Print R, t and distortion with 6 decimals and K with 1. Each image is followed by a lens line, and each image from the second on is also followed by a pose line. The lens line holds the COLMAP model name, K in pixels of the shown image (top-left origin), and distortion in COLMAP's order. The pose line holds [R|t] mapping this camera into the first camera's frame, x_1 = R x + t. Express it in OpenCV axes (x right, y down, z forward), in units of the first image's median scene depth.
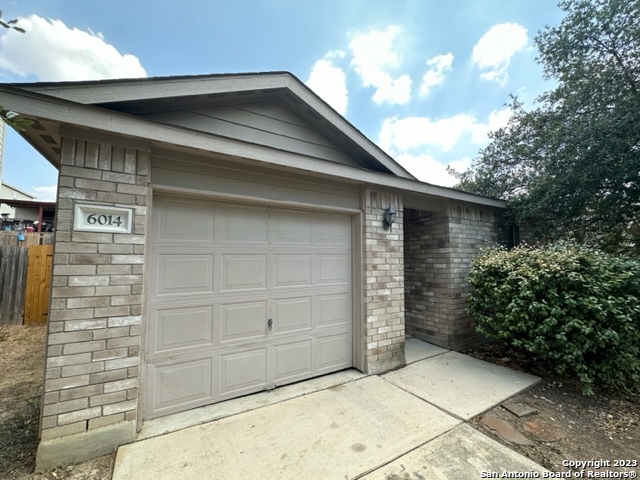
lens RADIAL K [[274.4, 0, 322.3], [0, 274.4, 238.1], [0, 0, 1]] dist [-0.001251, -0.000227]
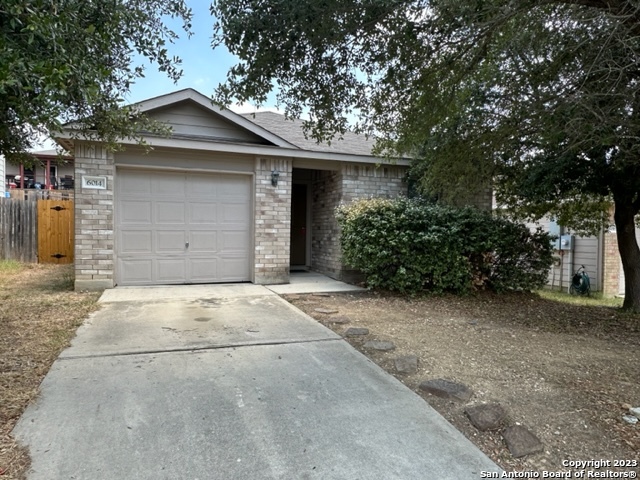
lens RADIAL K [[431.0, 0, 319.2], [0, 431.0, 241.1], [0, 0, 1]] dist [-0.002993, 0.000019]
pose [[0.983664, 0.017676, -0.179143, 0.898342], [0.000941, 0.994649, 0.103305, 0.021362], [0.180011, -0.101786, 0.978384, -1.176023]]
